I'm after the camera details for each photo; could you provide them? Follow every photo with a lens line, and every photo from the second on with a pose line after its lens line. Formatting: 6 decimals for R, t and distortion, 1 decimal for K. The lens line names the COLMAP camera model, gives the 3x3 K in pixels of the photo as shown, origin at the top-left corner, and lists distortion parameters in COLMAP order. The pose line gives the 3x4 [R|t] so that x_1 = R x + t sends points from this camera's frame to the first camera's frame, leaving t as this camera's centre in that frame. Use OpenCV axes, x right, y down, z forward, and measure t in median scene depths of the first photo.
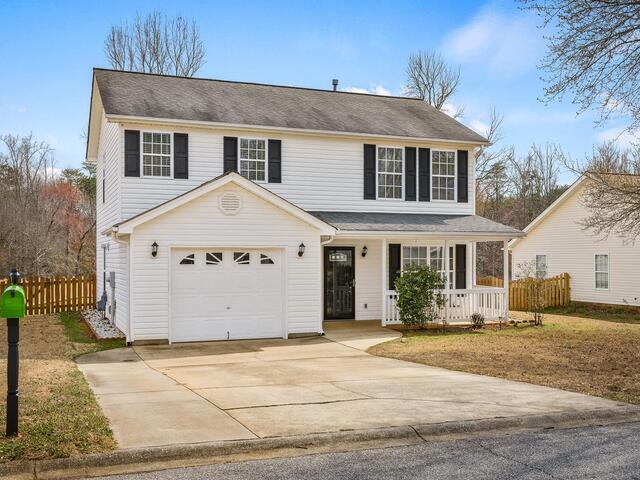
lens RADIAL K [[616.1, 0, 320.0], [0, 616.1, 240.0], [0, 0, 1]] dist [0.007670, 0.003087]
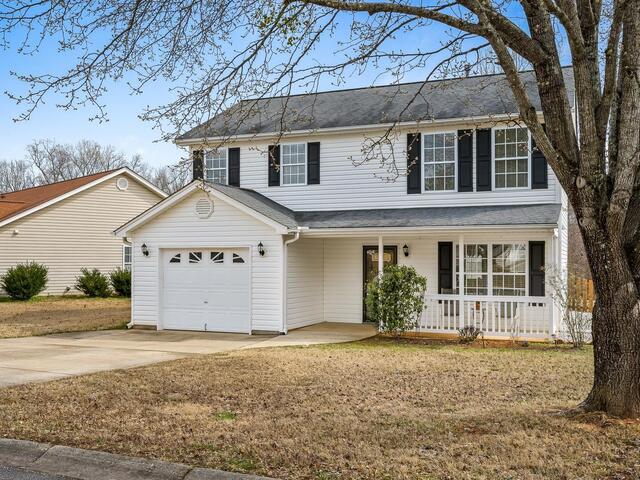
lens RADIAL K [[586.6, 0, 347.1], [0, 586.6, 242.0], [0, 0, 1]] dist [0.002376, -0.000680]
pose [[0.777622, -0.019700, -0.628424, 0.548368], [0.016240, 0.999805, -0.011247, 0.014007], [0.628522, -0.001460, 0.777790, 0.261975]]
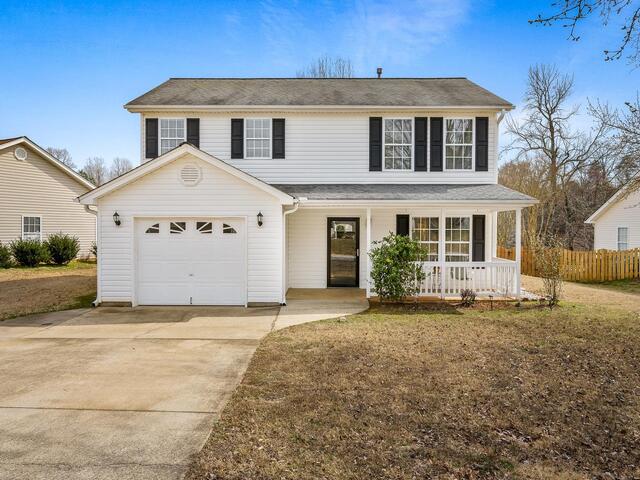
lens RADIAL K [[423.5, 0, 319.0], [0, 423.5, 232.3], [0, 0, 1]] dist [-0.003365, -0.000702]
pose [[0.940603, 0.002684, -0.339498, 0.231066], [0.007469, 0.999563, 0.028594, 0.014486], [0.339426, -0.029431, 0.940172, 0.306817]]
